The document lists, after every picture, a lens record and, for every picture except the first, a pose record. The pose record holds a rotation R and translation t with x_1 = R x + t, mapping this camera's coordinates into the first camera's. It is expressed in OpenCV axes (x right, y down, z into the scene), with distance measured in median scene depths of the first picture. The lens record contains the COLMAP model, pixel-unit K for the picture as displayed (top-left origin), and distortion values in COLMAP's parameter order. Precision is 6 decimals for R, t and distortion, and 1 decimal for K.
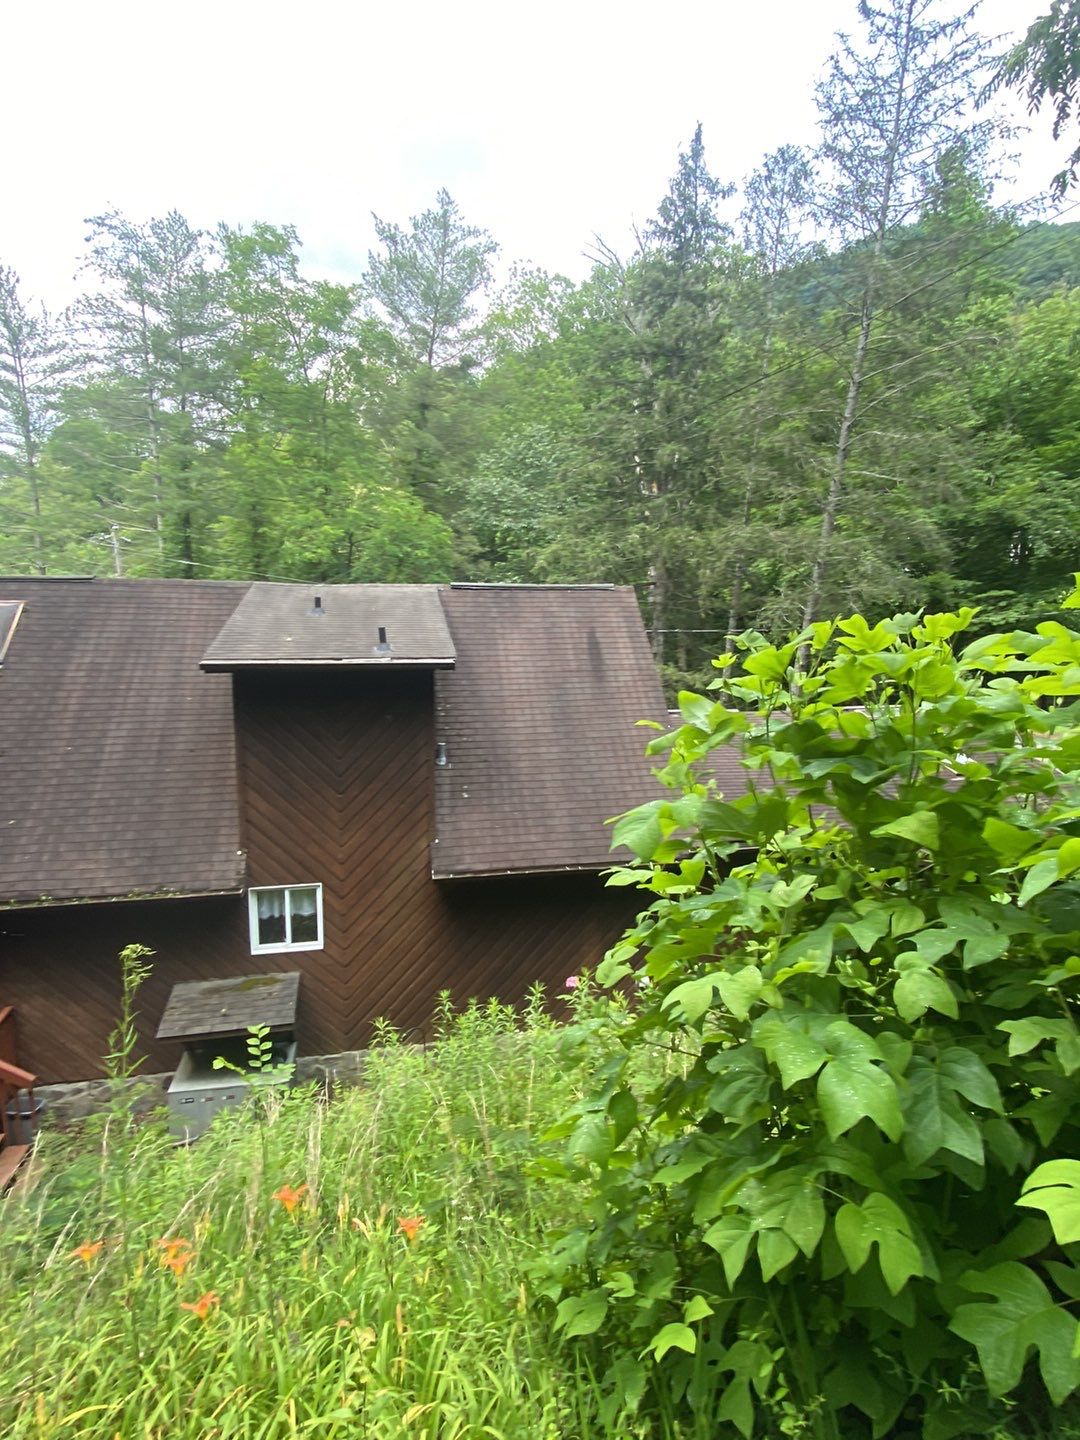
lens RADIAL K [[761.6, 0, 537.0], [0, 761.6, 716.7], [0, 0, 1]] dist [0.026568, -0.024258]
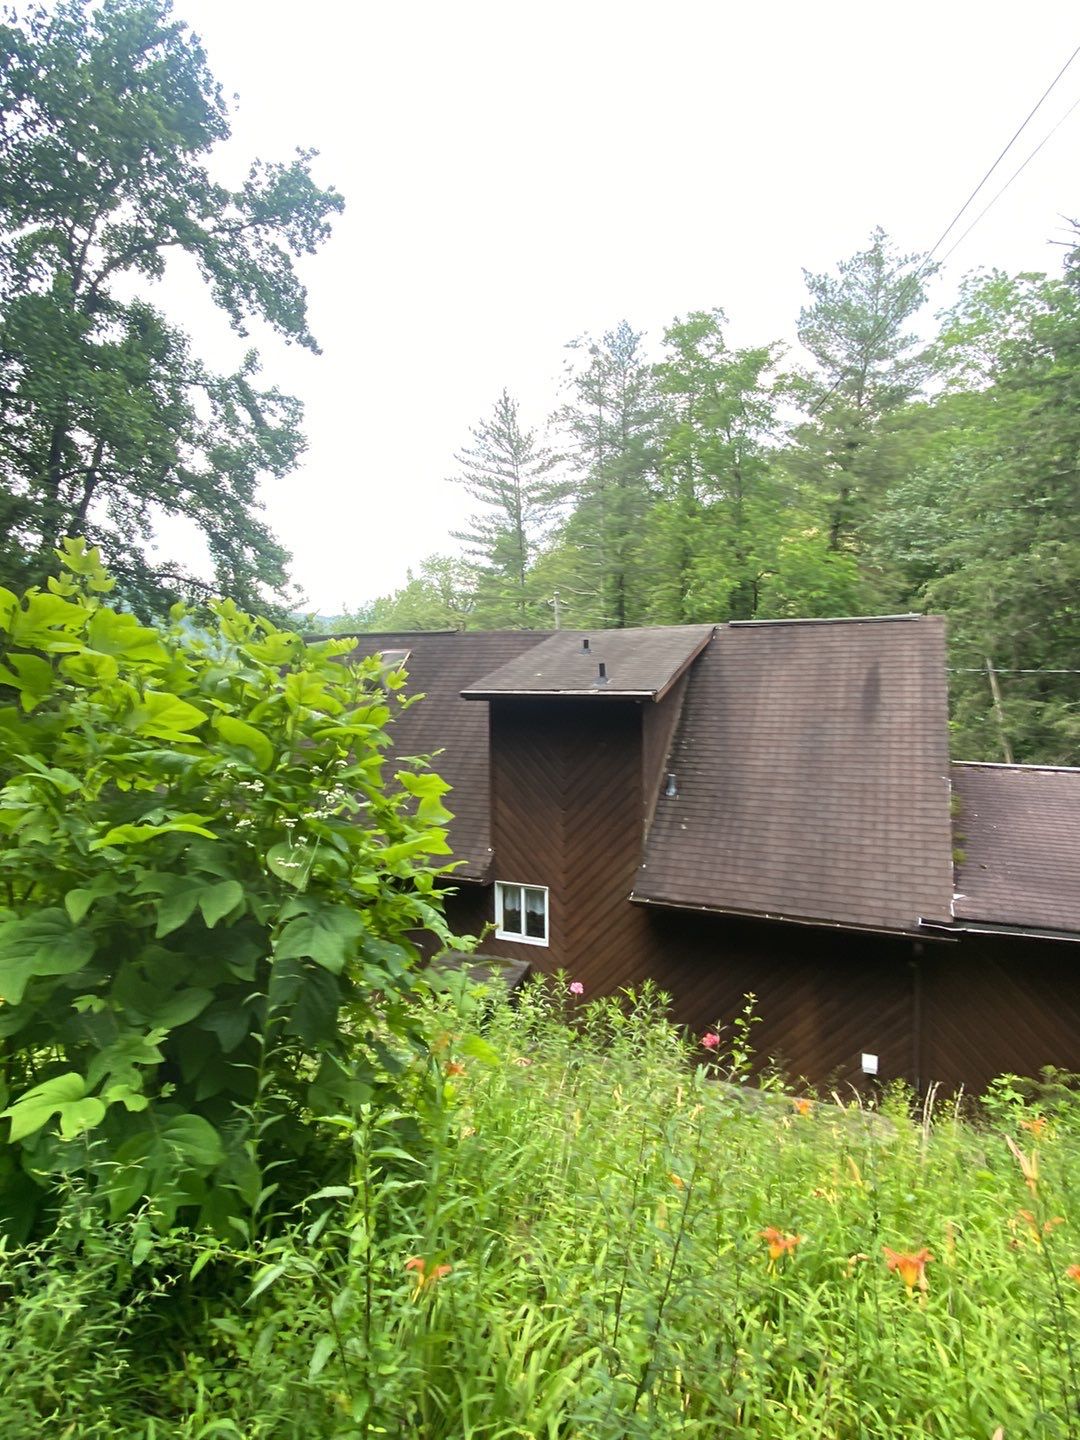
lens RADIAL K [[761.6, 0, 545.0], [0, 761.6, 711.2], [0, 0, 1]] dist [0.026568, -0.024258]
pose [[0.814587, 0.025787, -0.579468, 0.346077], [-0.067780, 0.996399, -0.050940, 0.013957], [0.576068, 0.080771, 0.813401, 0.052880]]
